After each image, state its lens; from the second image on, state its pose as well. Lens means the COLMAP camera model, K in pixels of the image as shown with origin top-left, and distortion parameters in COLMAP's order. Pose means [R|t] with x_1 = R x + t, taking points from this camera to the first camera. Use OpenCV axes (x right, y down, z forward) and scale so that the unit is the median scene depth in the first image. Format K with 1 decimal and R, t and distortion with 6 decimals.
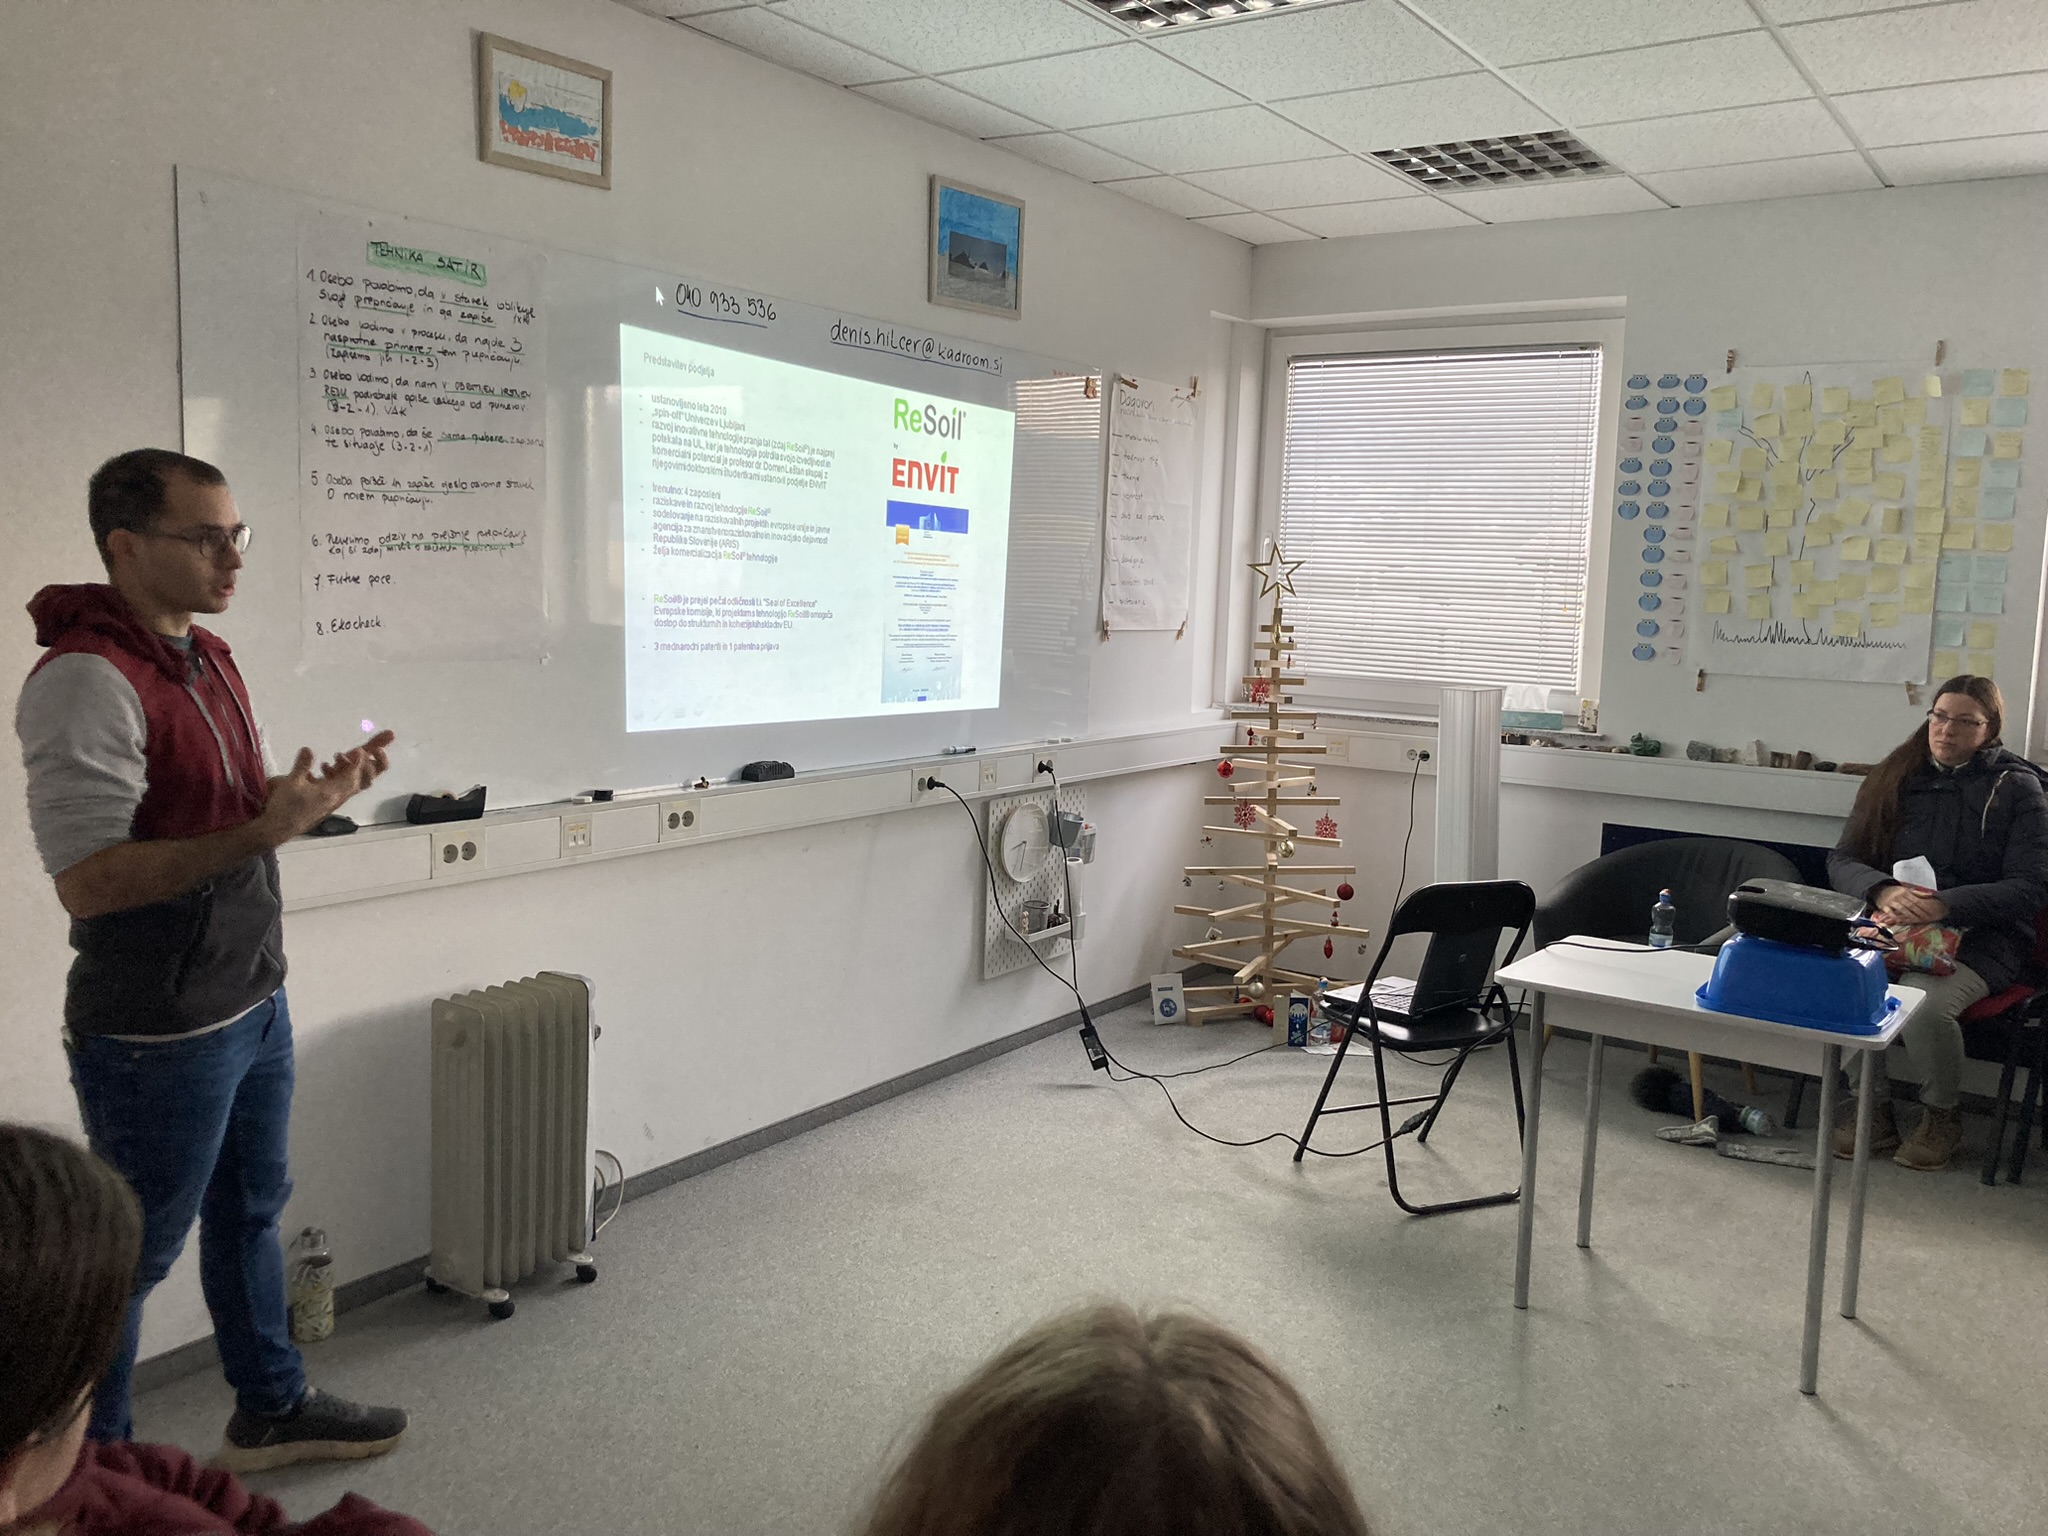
lens RADIAL K [[1686.1, 0, 1002.3], [0, 1686.1, 739.1], [0, 0, 1]] dist [0.037924, -0.039263]
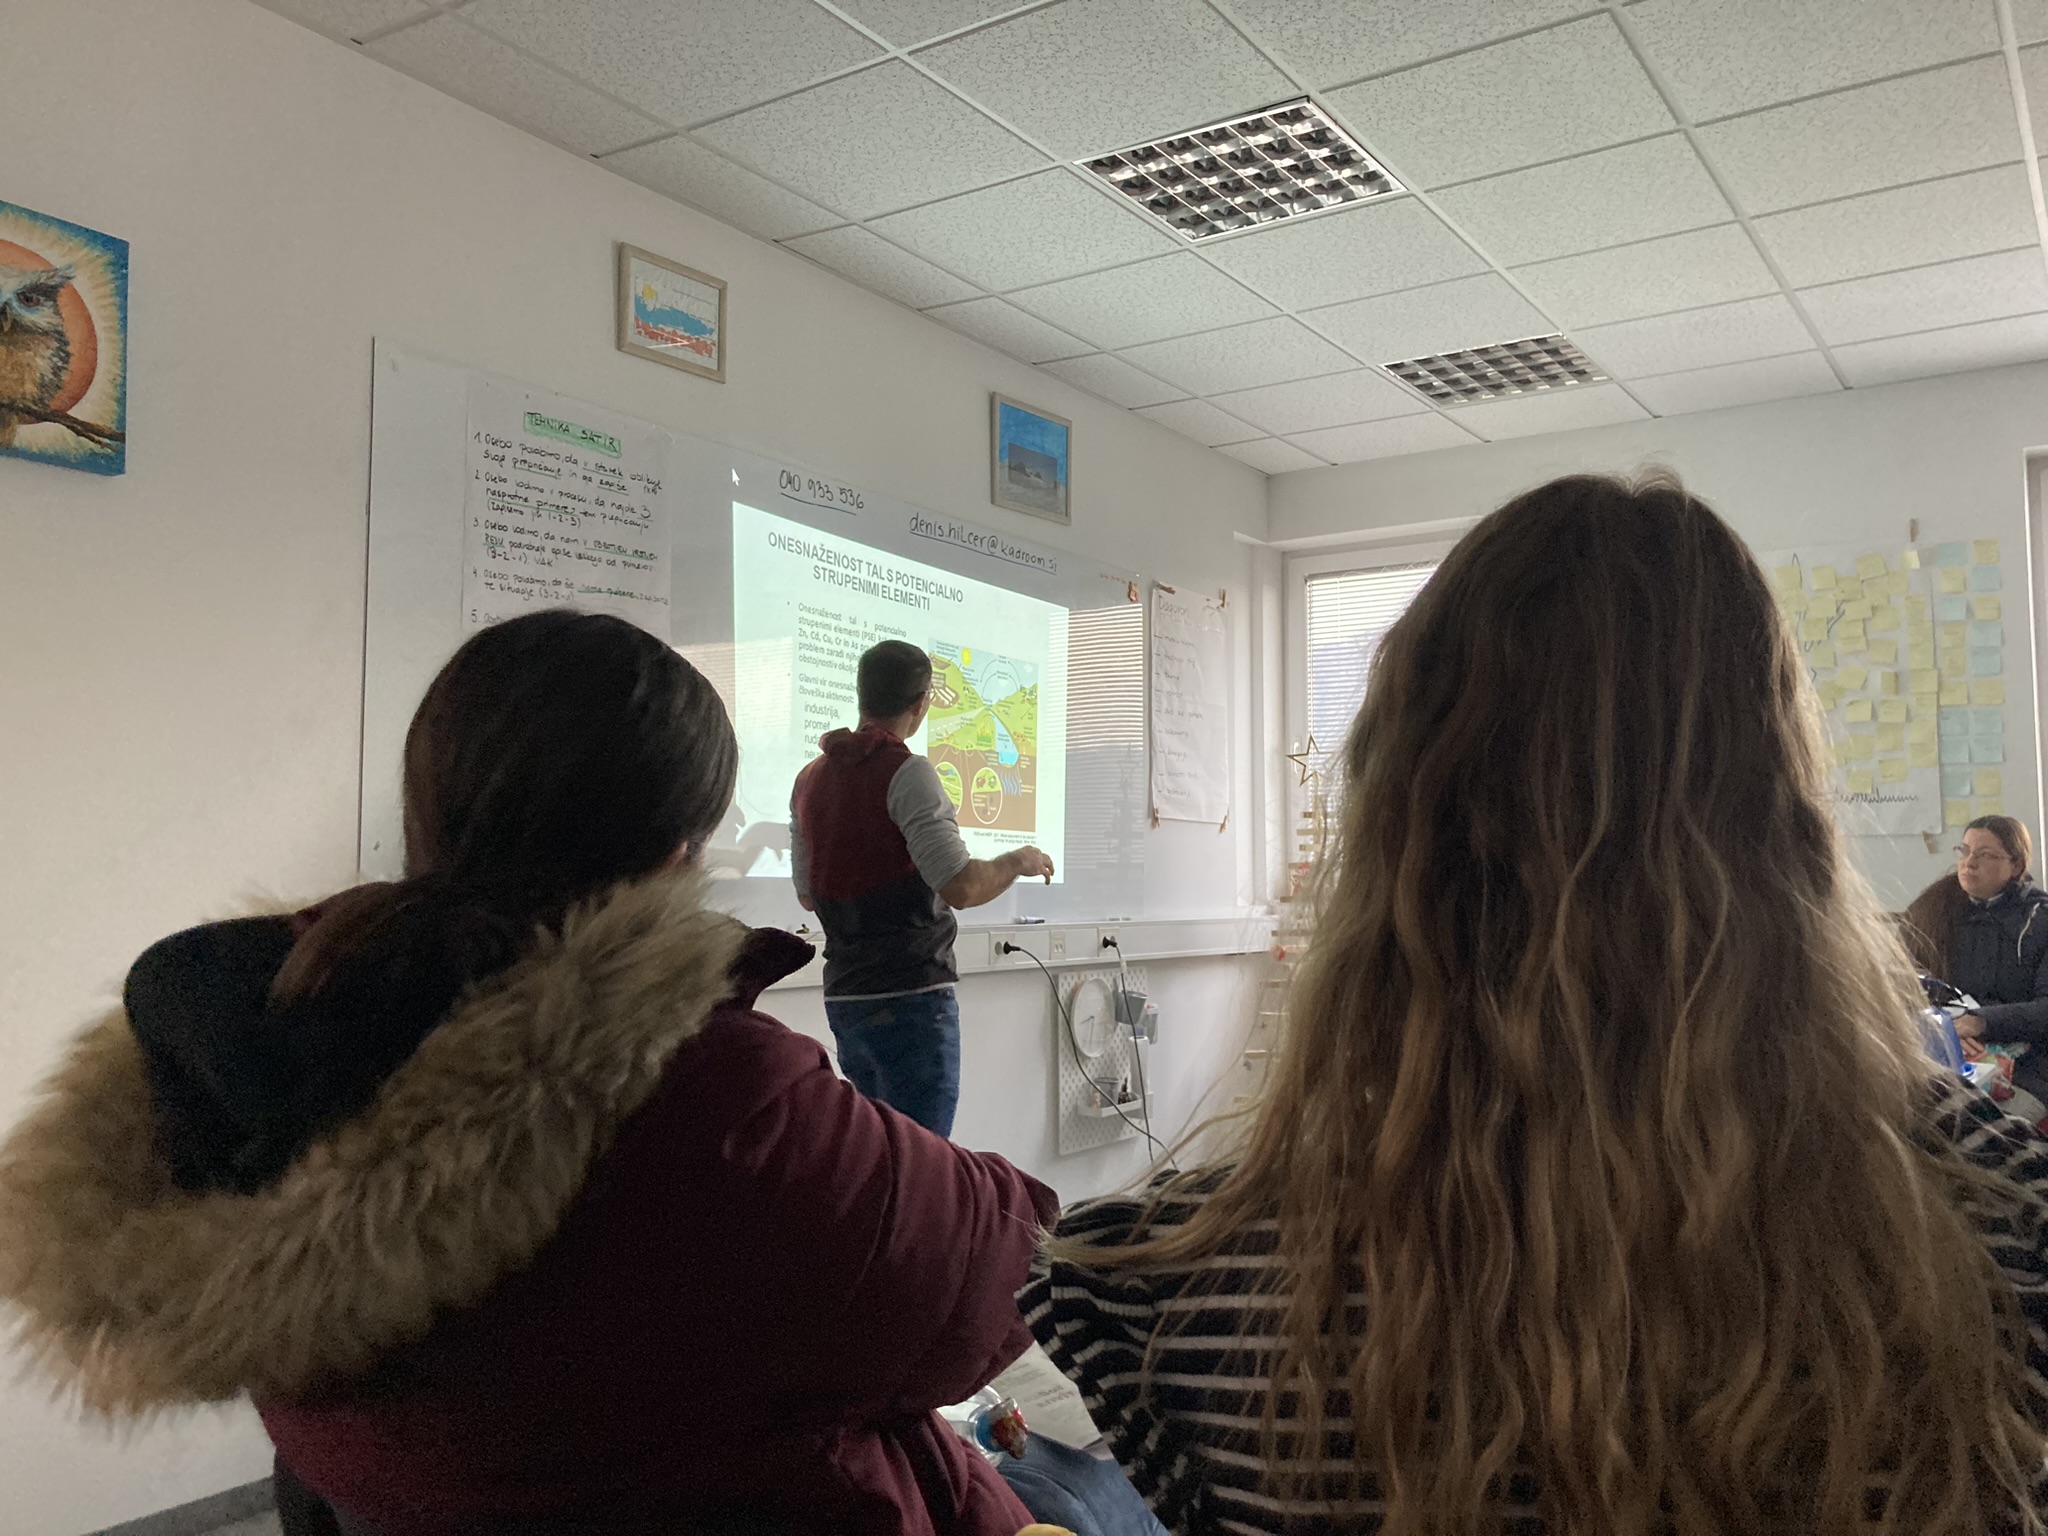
lens RADIAL K [[1686.1, 0, 1012.4], [0, 1686.1, 751.5], [0, 0, 1]] dist [0.037924, -0.039263]
pose [[0.999280, -0.030659, 0.022357, -0.055980], [0.034192, 0.983040, -0.180177, 0.089650], [-0.016454, 0.180812, 0.983380, -0.038040]]
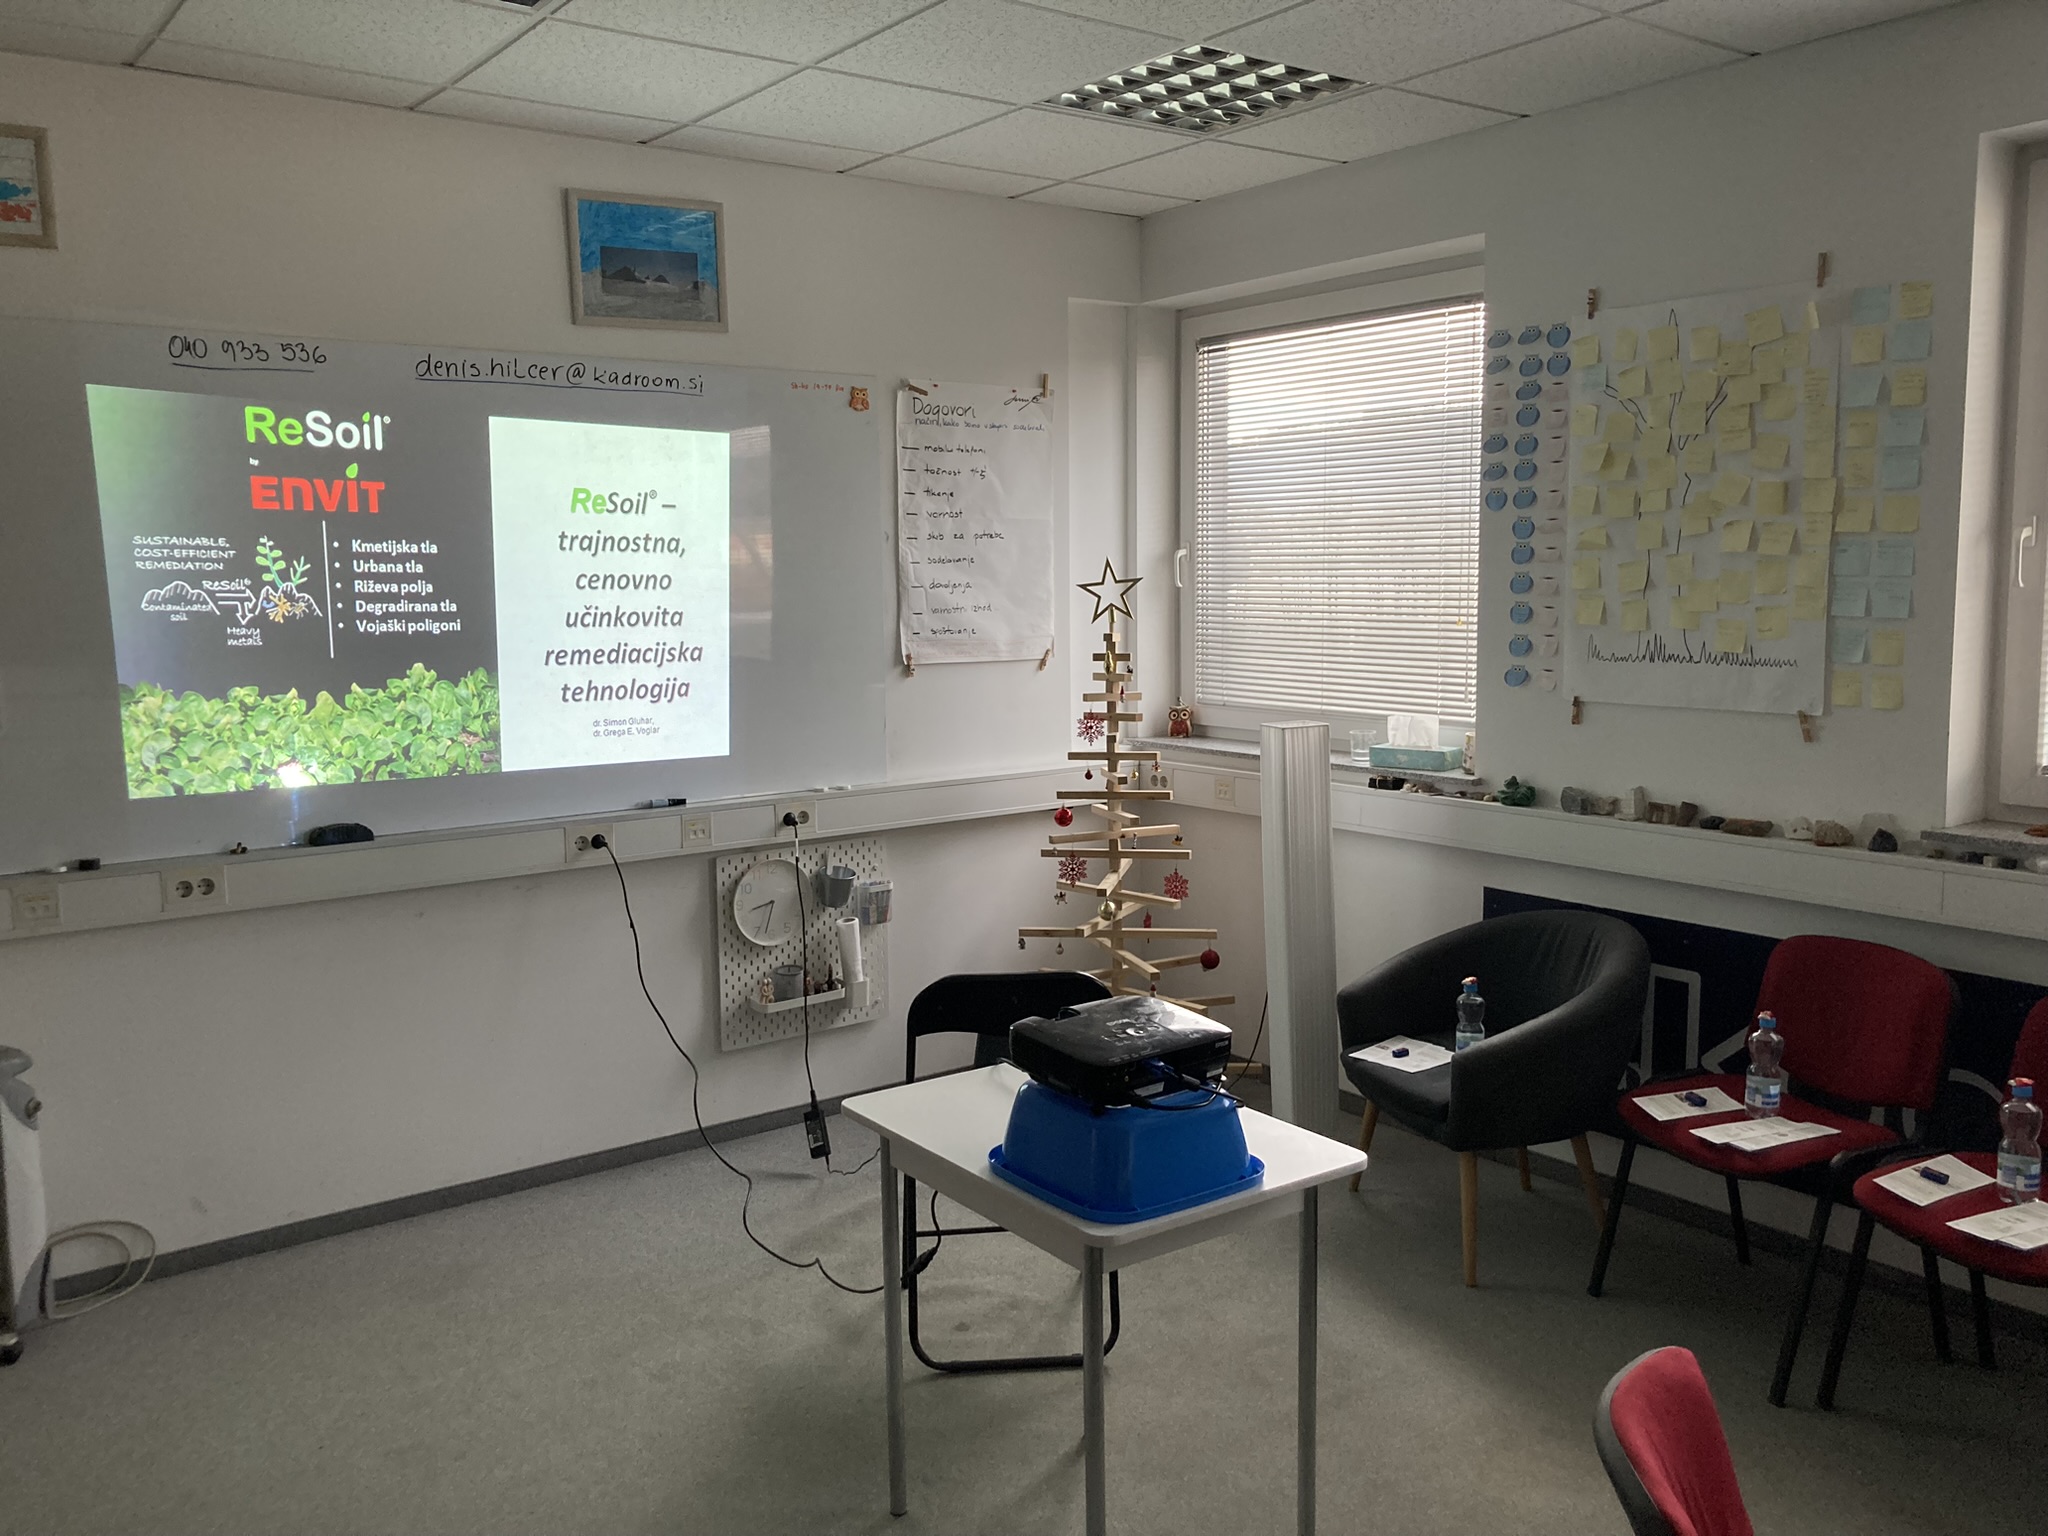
lens RADIAL K [[1686.1, 0, 1005.2], [0, 1686.1, 750.6], [0, 0, 1]] dist [0.037924, -0.039263]
pose [[0.946813, -0.009789, -0.321636, 0.449448], [0.011115, 0.999936, 0.002286, -0.022534], [0.321593, -0.005739, 0.946861, 0.181247]]
